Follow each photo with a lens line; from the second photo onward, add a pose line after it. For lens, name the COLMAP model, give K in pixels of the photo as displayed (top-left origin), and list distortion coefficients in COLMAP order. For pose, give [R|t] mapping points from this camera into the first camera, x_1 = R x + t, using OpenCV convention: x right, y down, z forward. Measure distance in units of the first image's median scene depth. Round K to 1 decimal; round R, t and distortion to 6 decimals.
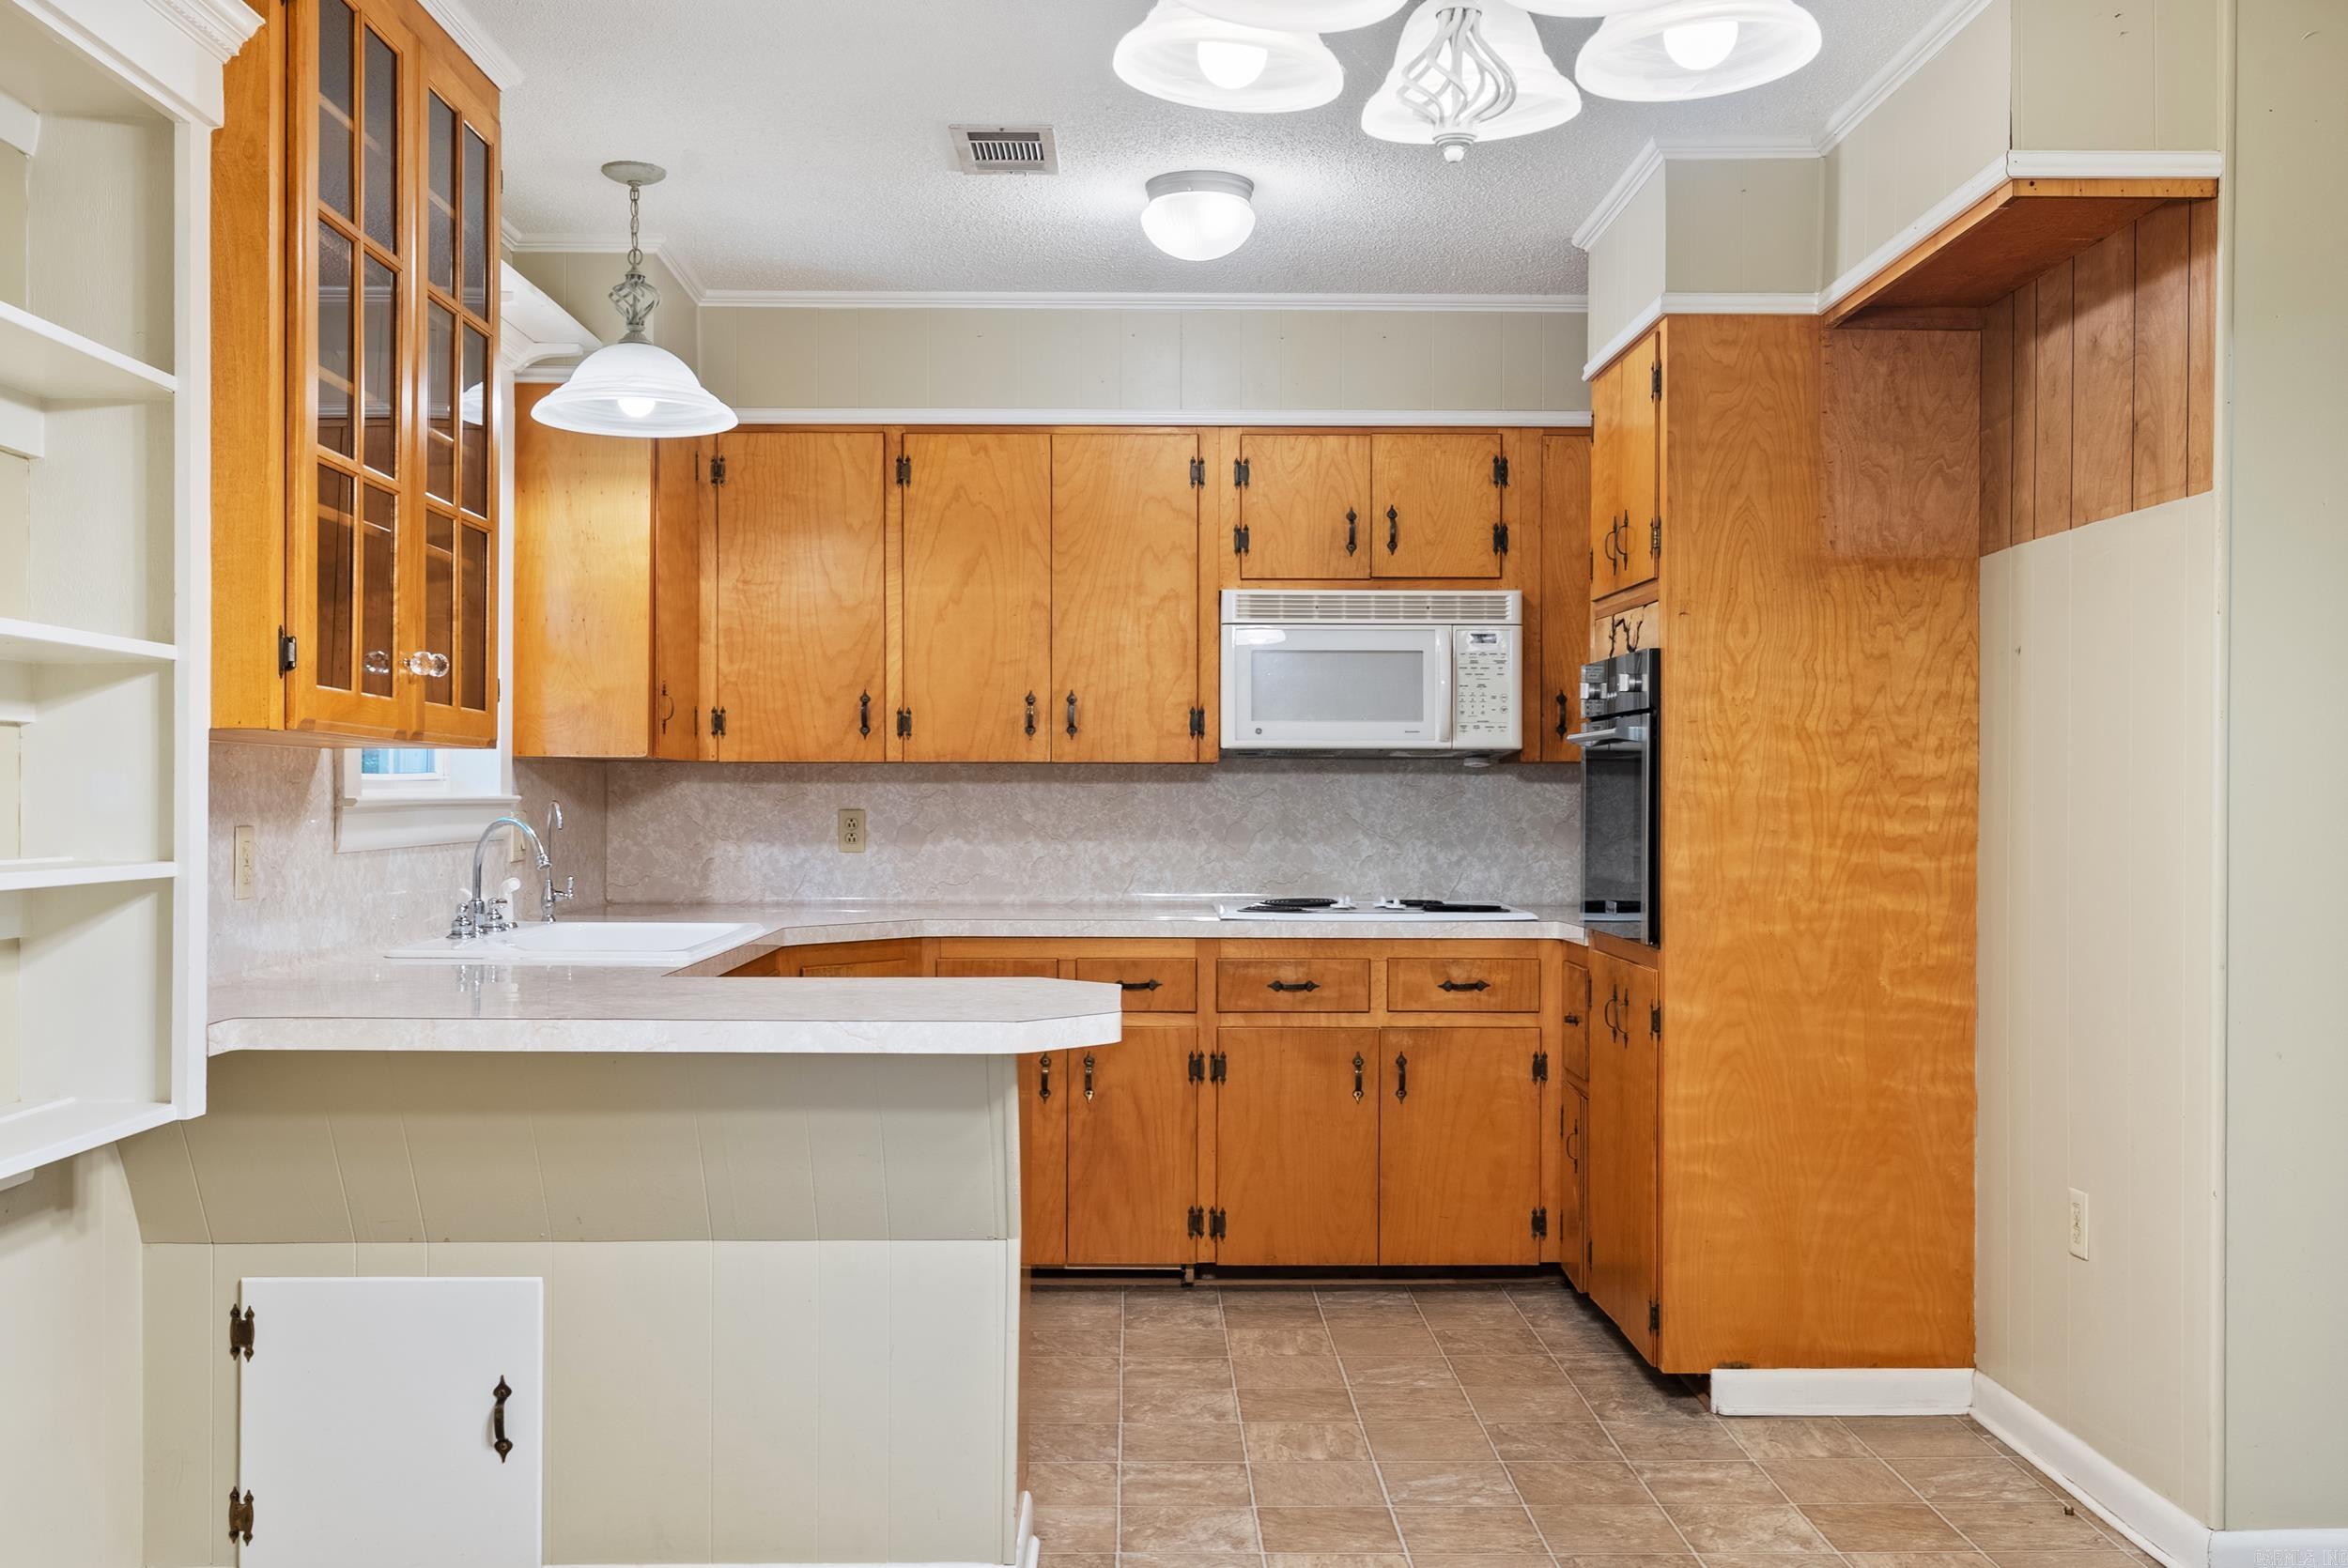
lens RADIAL K [[2094.2, 0, 1166.4], [0, 2094.2, 808.1], [0, 0, 1]] dist [0.005846, -0.009154]
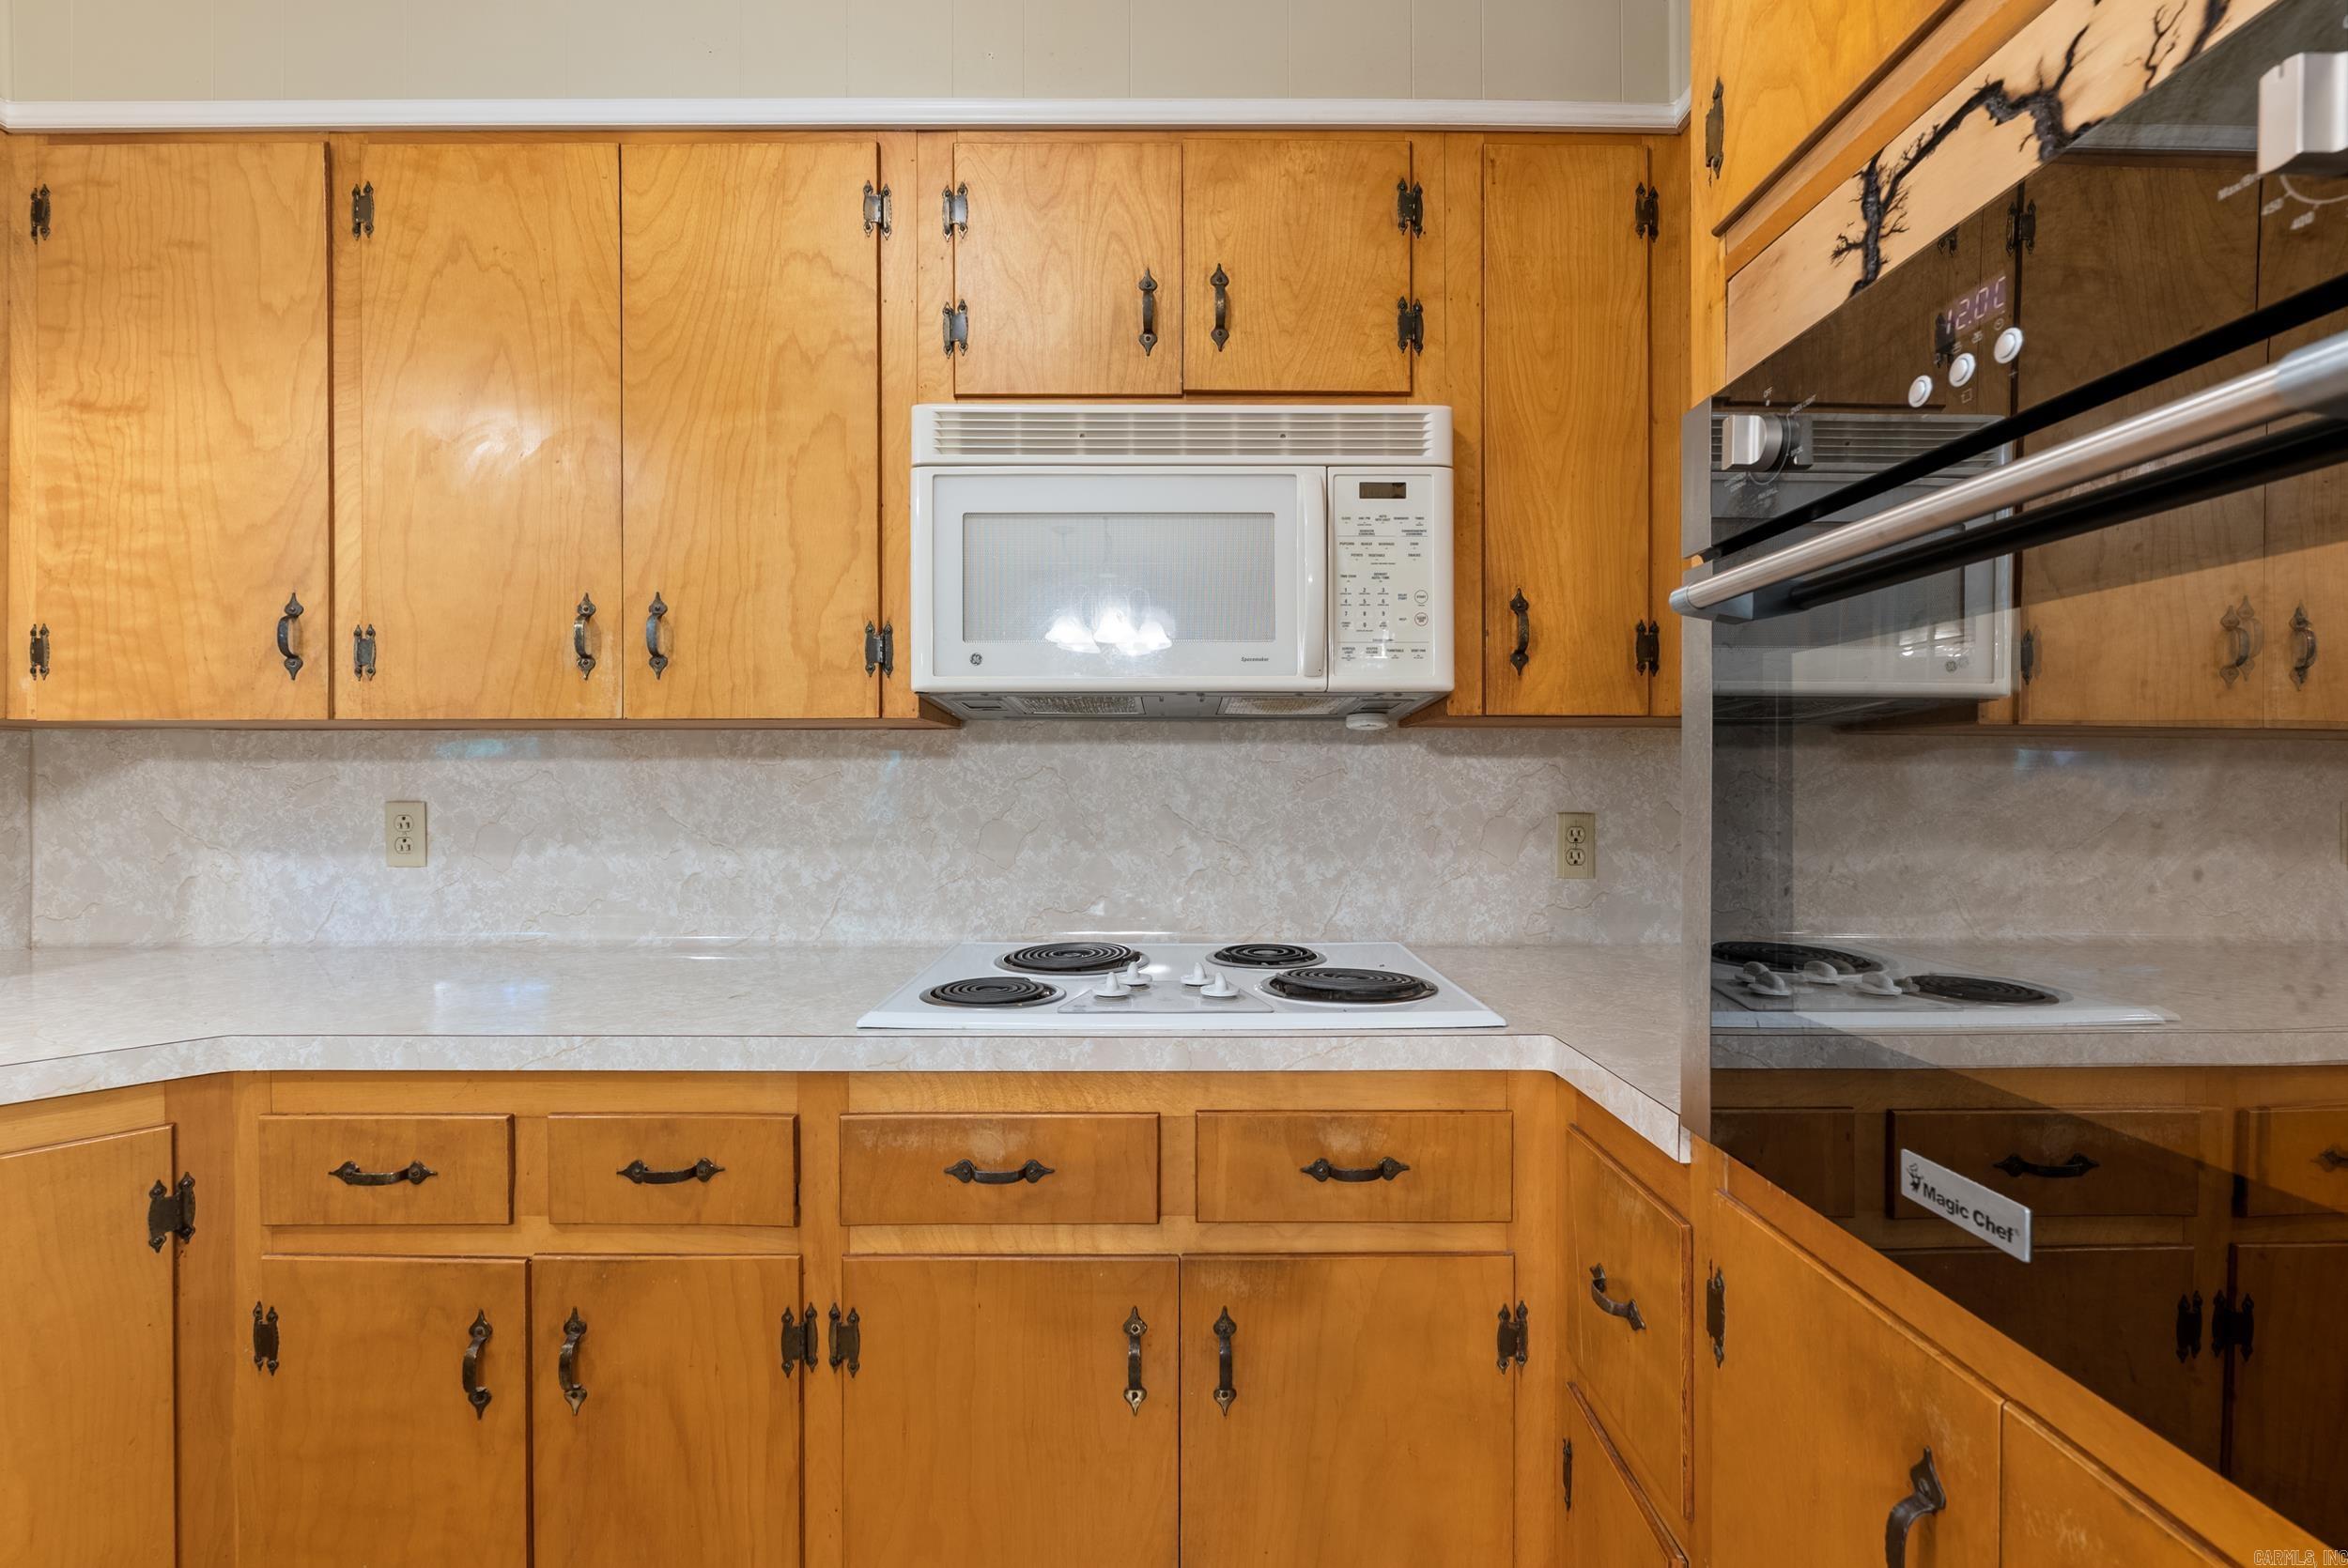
lens RADIAL K [[1033.0, 0, 1174.0], [0, 1033.0, 784.0], [0, 0, 1]] dist [-0.005715, -0.000037]
pose [[0.999967, -0.003521, -0.007338, 0.097246], [0.003486, 0.999983, -0.004759, -0.002489], [0.007354, 0.004733, 0.999962, 0.723275]]
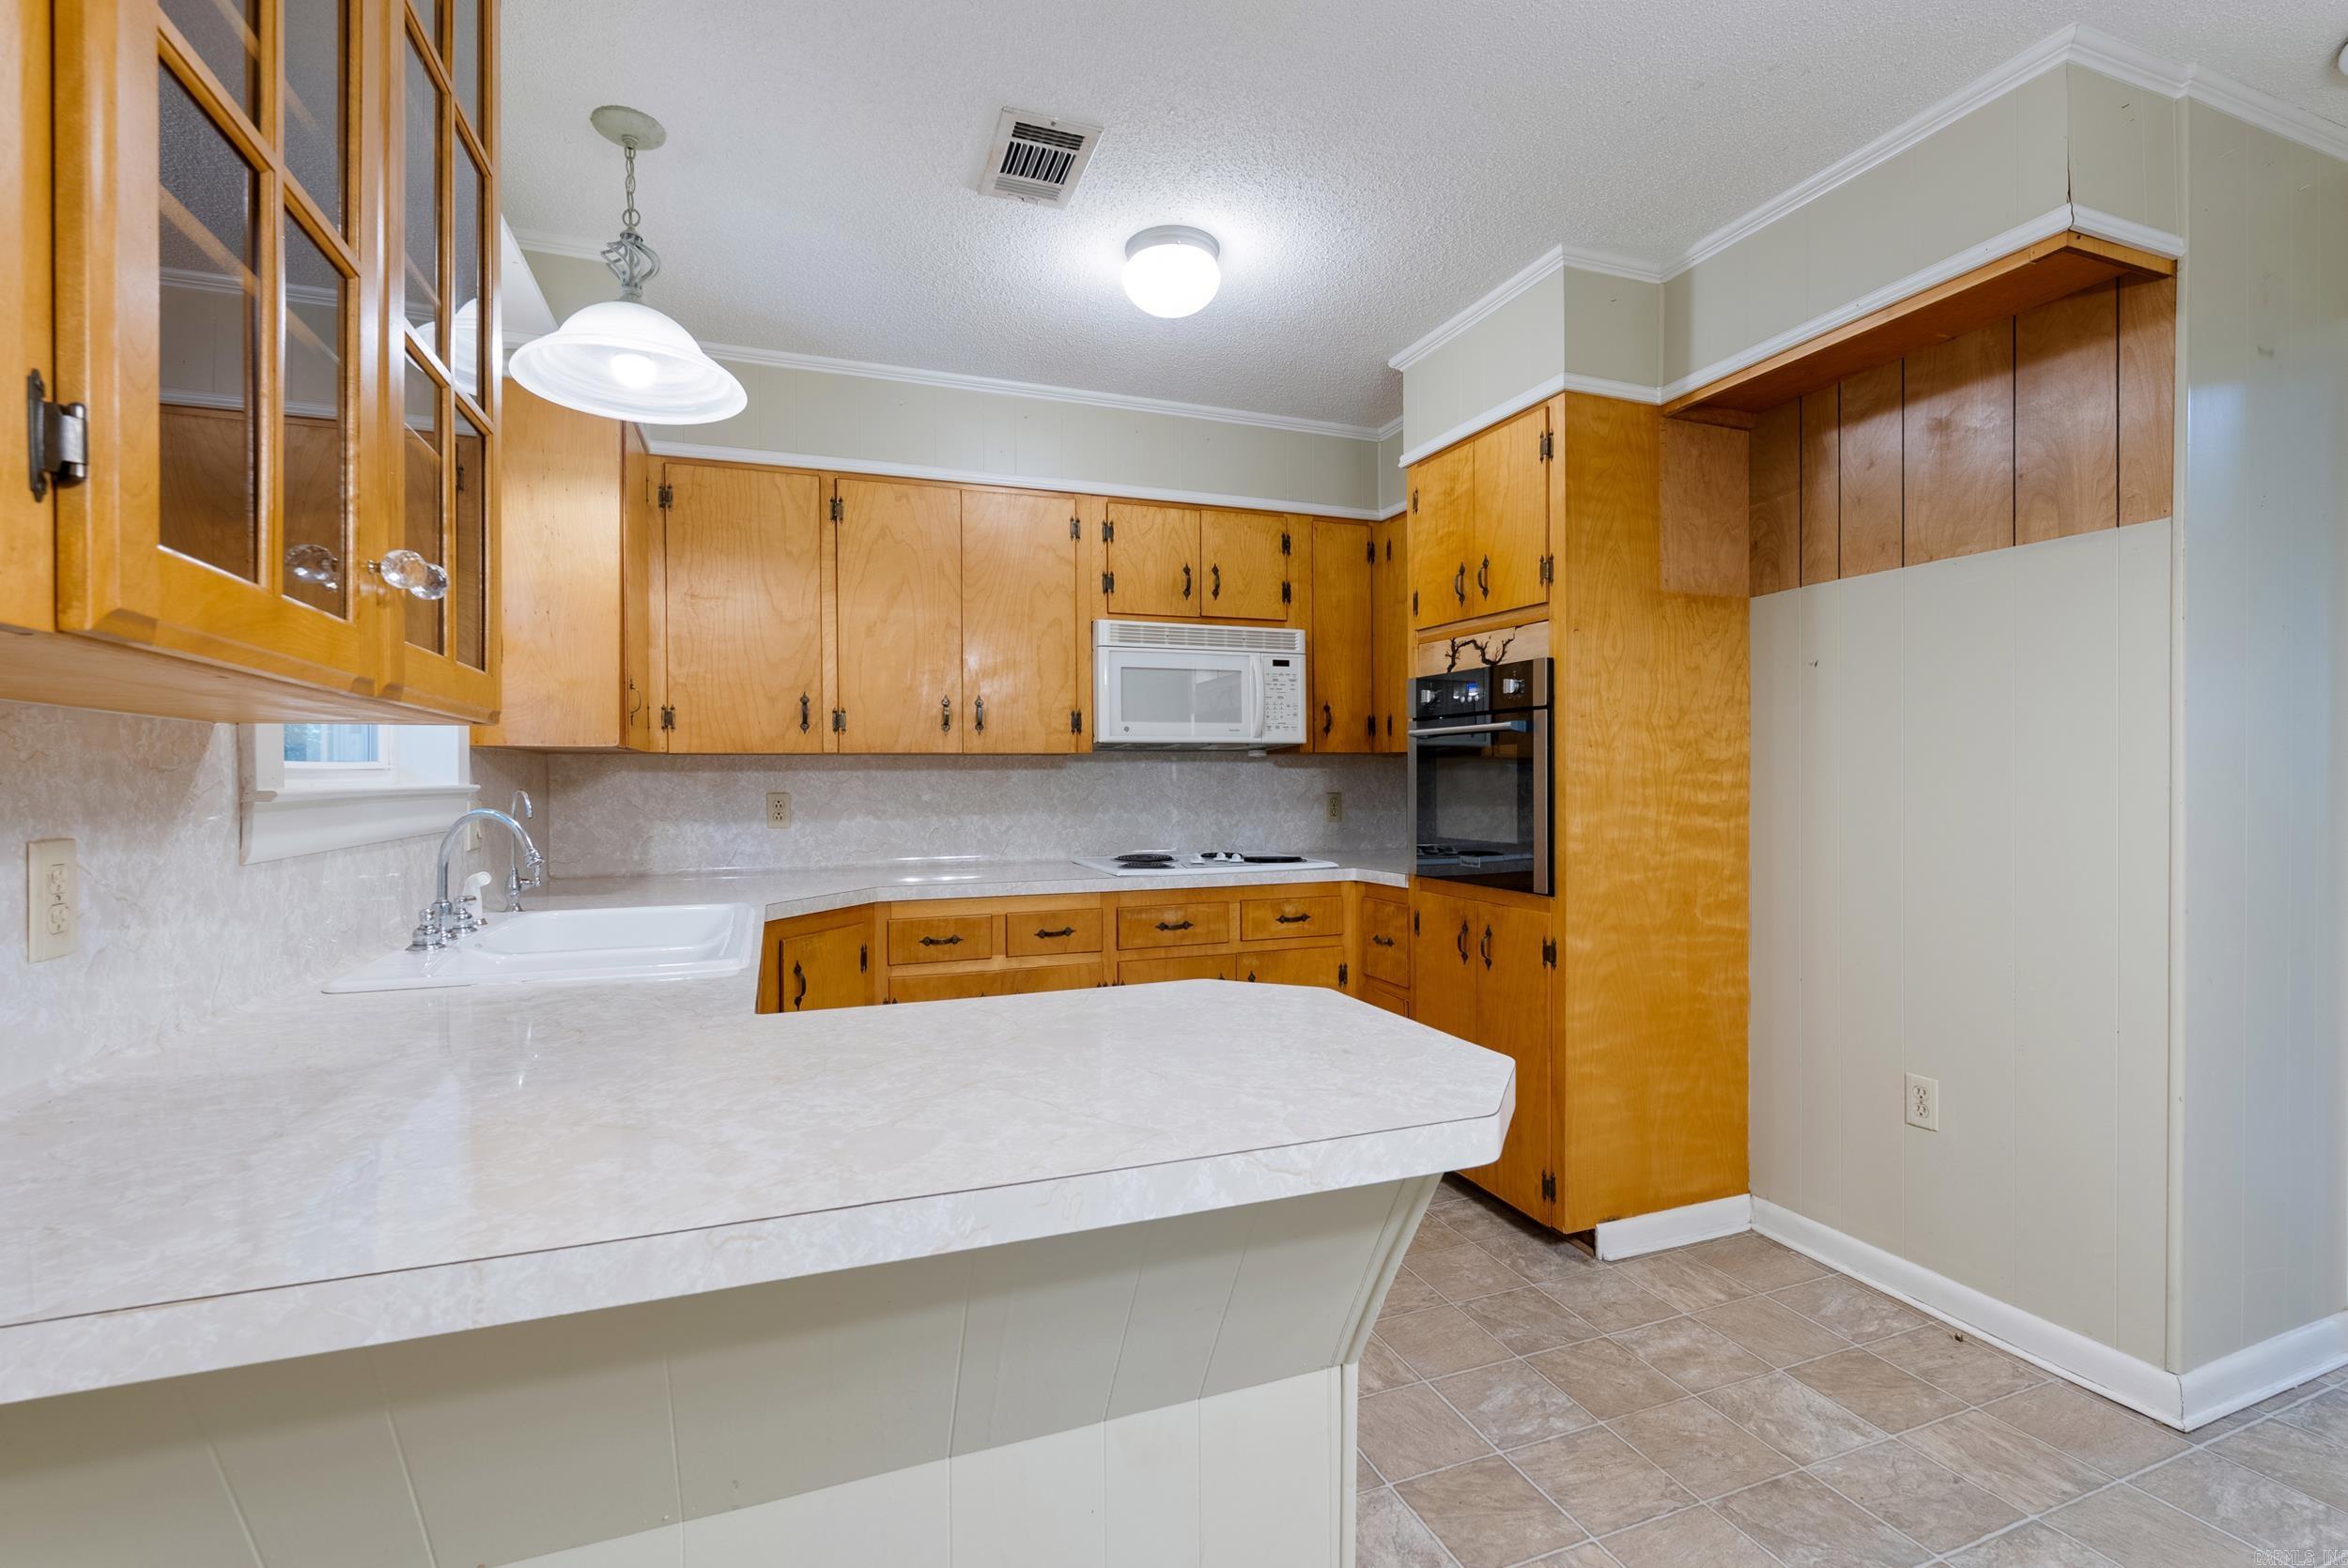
lens RADIAL K [[1033.0, 0, 1174.0], [0, 1033.0, 784.0], [0, 0, 1]] dist [-0.005715, -0.000037]
pose [[0.940281, -0.010754, 0.340230, -0.146746], [0.011036, 0.999938, 0.001105, -0.002876], [-0.340221, 0.002716, 0.940342, 0.381500]]
